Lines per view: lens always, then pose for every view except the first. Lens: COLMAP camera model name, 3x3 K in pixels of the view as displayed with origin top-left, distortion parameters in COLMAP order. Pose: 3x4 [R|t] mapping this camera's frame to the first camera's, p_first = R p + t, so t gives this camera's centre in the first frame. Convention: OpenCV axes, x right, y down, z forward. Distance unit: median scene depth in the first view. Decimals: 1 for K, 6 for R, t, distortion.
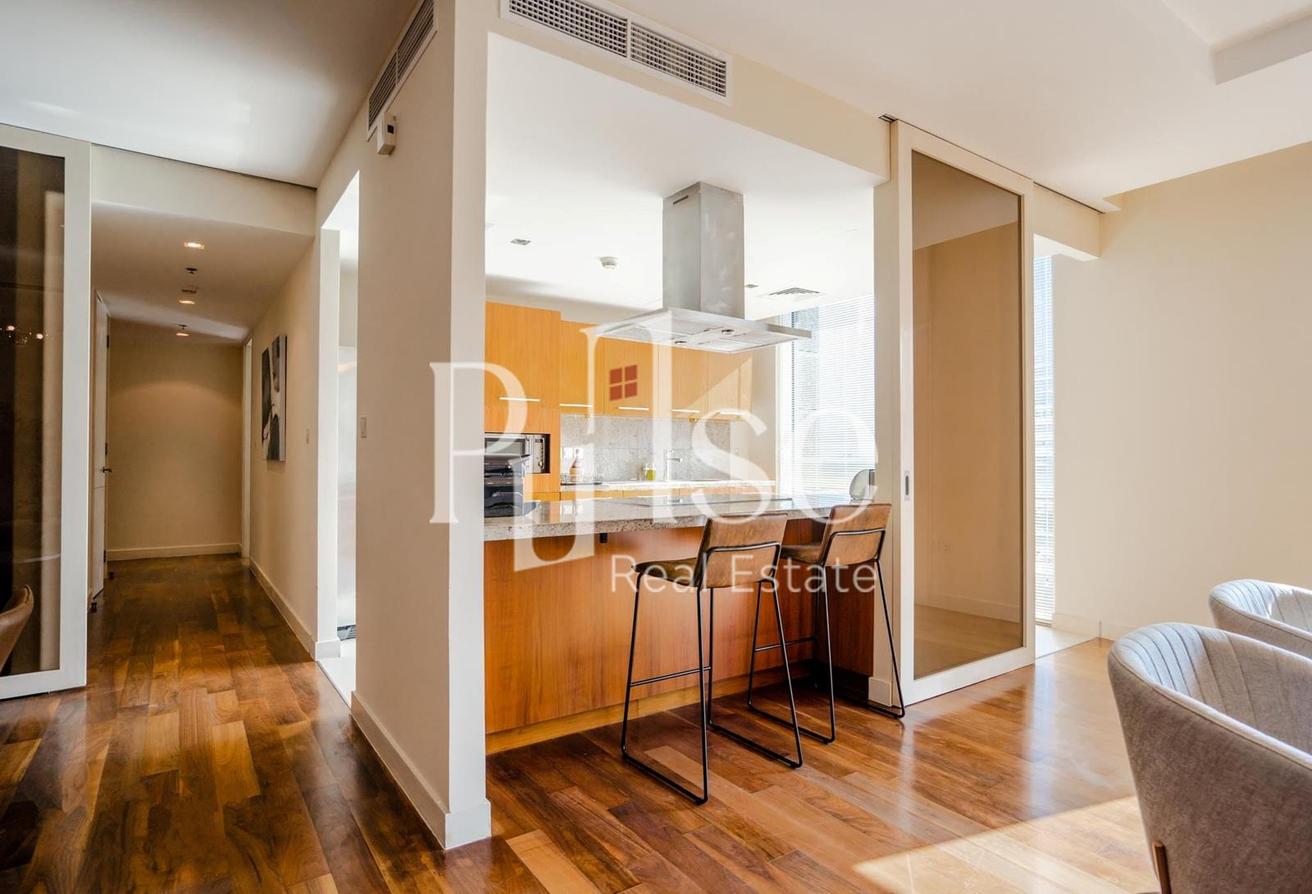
lens RADIAL K [[703.2, 0, 661.4], [0, 703.2, 450.2], [0, 0, 1]] dist [-0.019914, 0.004926]
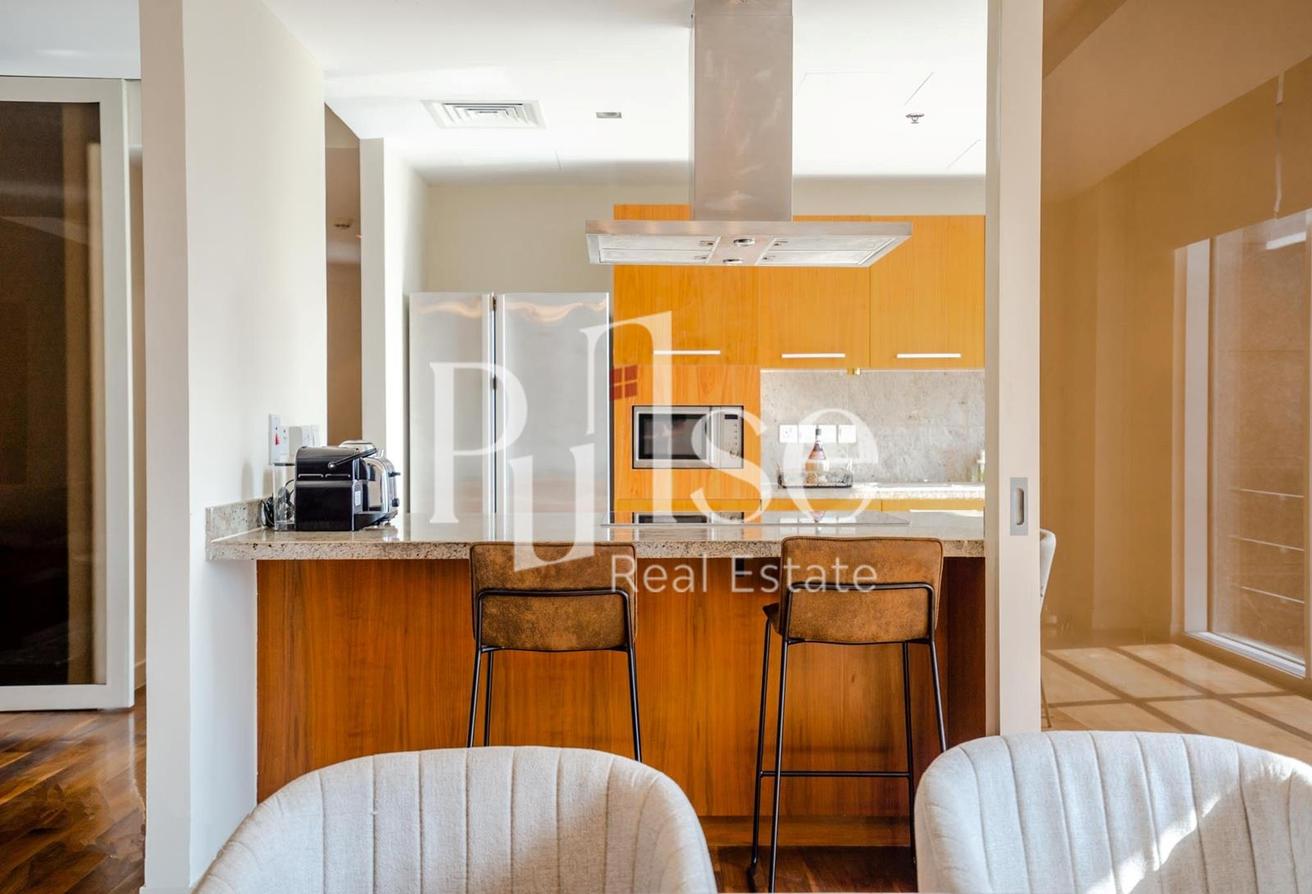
lens RADIAL K [[1251.0, 0, 646.5], [0, 1251.0, 437.8], [0, 0, 1]] dist [0.089544, 0.000000]
pose [[0.821896, -0.000491, -0.569638, 0.633997], [0.009655, 0.999868, 0.013069, -0.015241], [0.569556, -0.016241, 0.821792, 0.063933]]
